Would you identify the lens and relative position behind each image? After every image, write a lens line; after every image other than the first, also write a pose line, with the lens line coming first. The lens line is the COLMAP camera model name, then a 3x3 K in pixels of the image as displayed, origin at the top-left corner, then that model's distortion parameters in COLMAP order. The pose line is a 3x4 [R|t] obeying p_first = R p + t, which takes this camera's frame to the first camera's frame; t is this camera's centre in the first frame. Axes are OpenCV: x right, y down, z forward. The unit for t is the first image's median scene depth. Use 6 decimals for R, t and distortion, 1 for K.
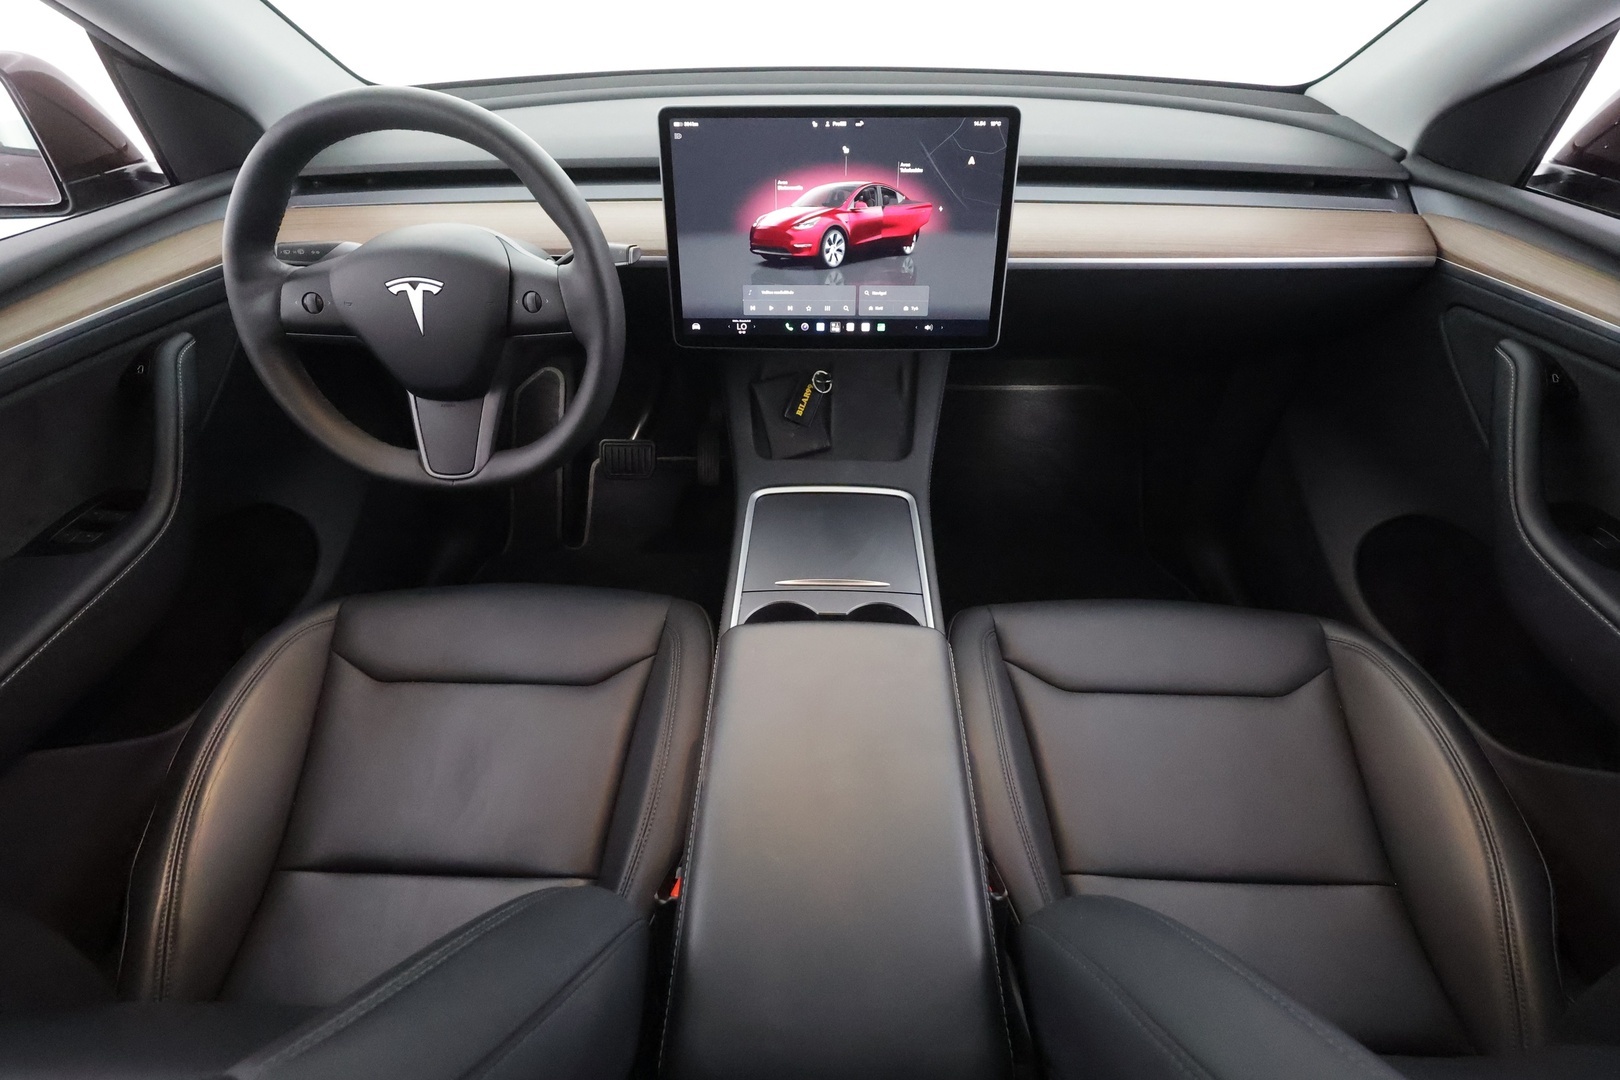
lens RADIAL K [[756.0, 0, 810.2], [0, 756.0, 547.5], [0, 0, 1]] dist [0.000573, 0.000303]
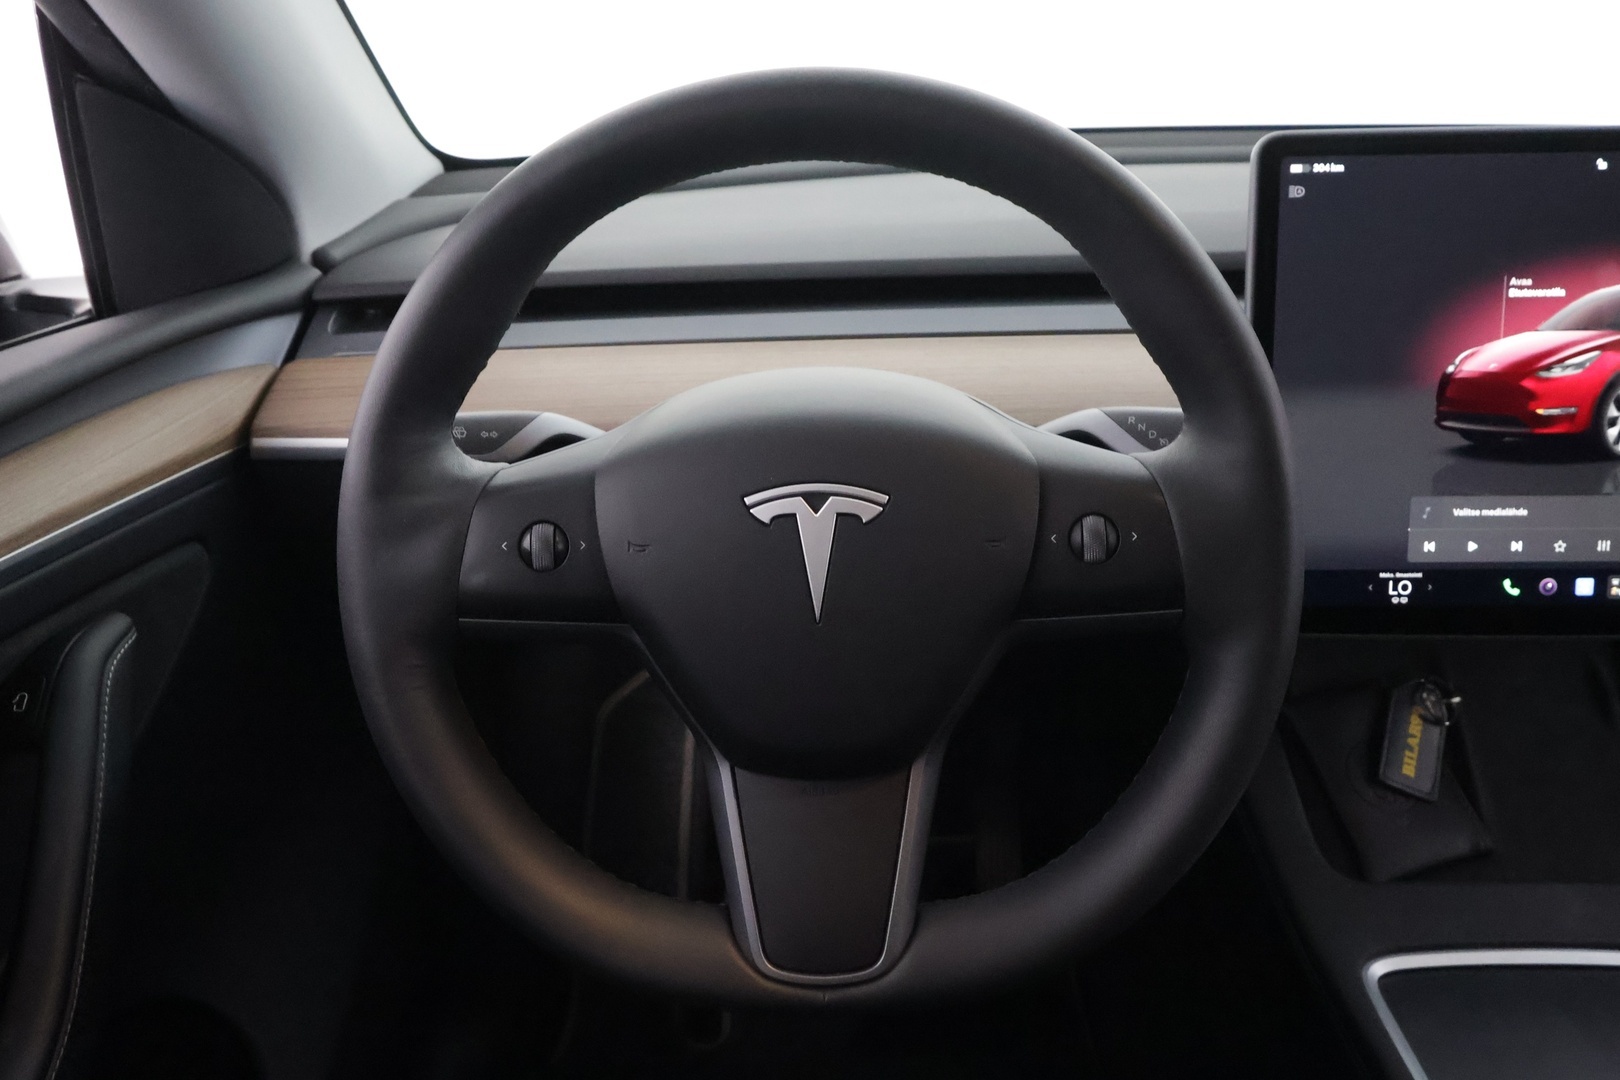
lens RADIAL K [[1275.1, 0, 809.6], [0, 1275.1, 561.7], [0, 0, 1]] dist [0.001220, 0.000999]
pose [[0.999938, -0.010485, 0.003678, -0.454638], [0.011101, 0.957134, -0.289433, -0.102540], [-0.000486, 0.289456, 0.957191, 0.308123]]
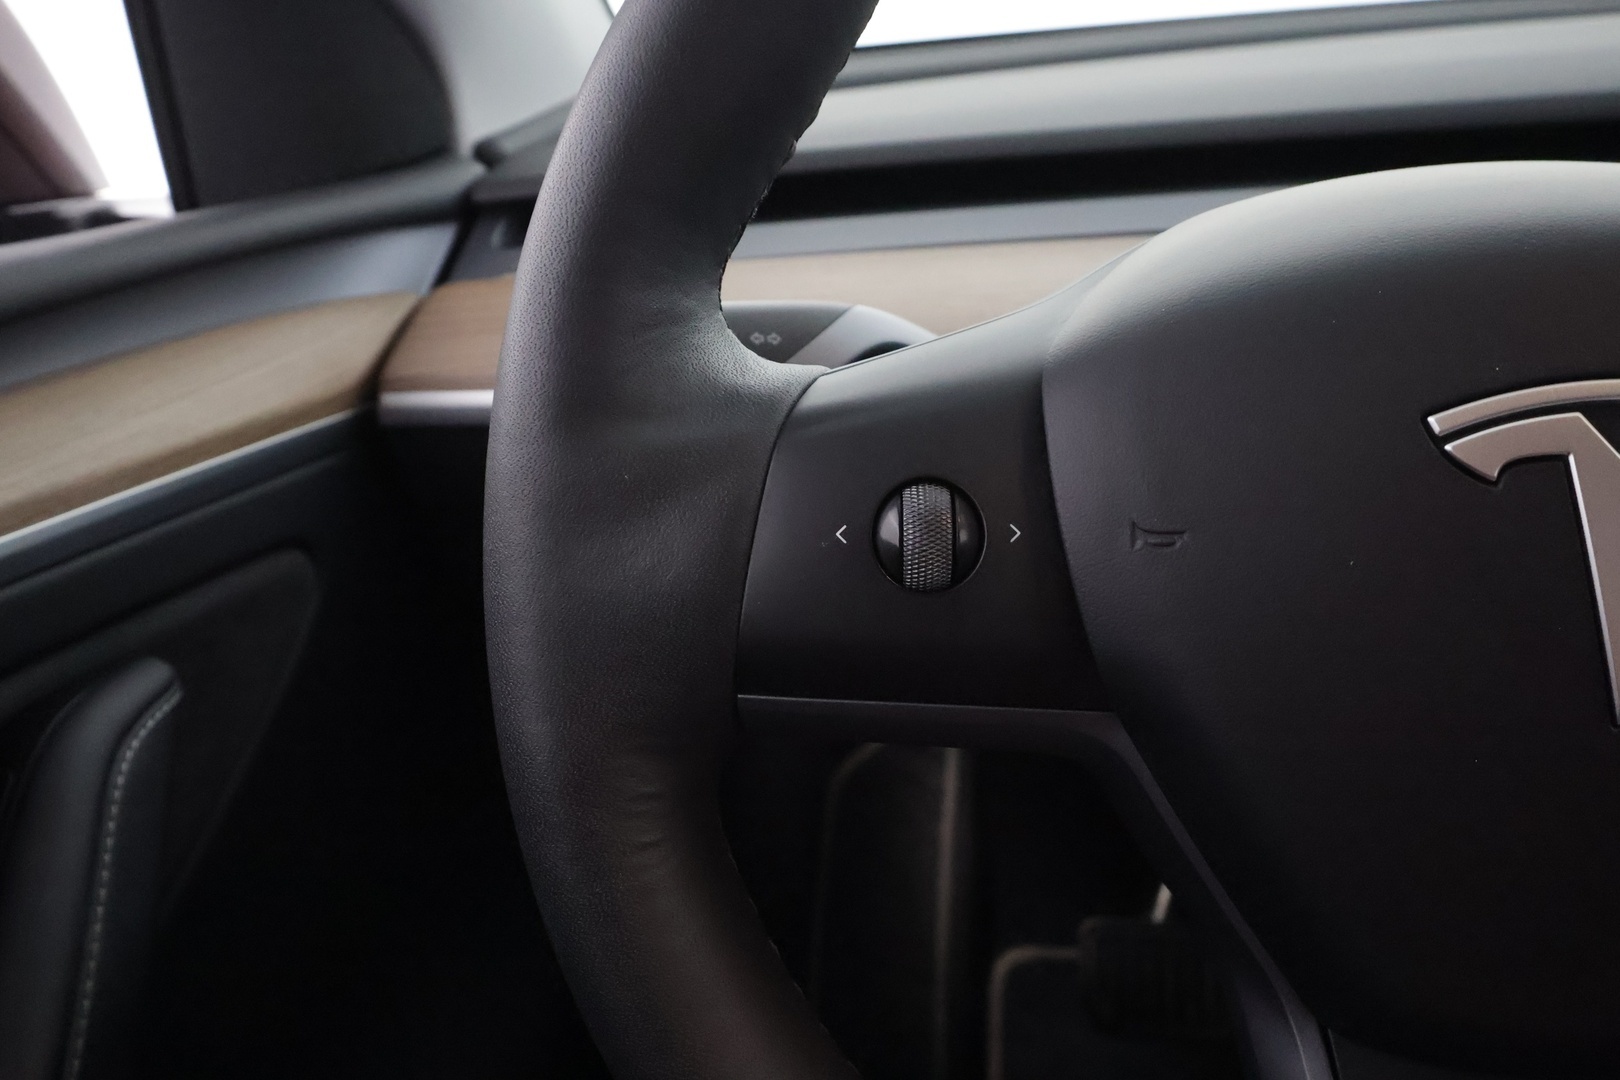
lens RADIAL K [[1305.3, 0, 812.9], [0, 1305.3, 603.2], [0, 0, 1]] dist [-0.004516, 0.000213]
pose [[0.991529, -0.002551, -0.129860, -0.565552], [-0.034387, 0.958975, -0.281398, -0.193002], [0.125250, 0.283480, 0.950764, 0.620594]]
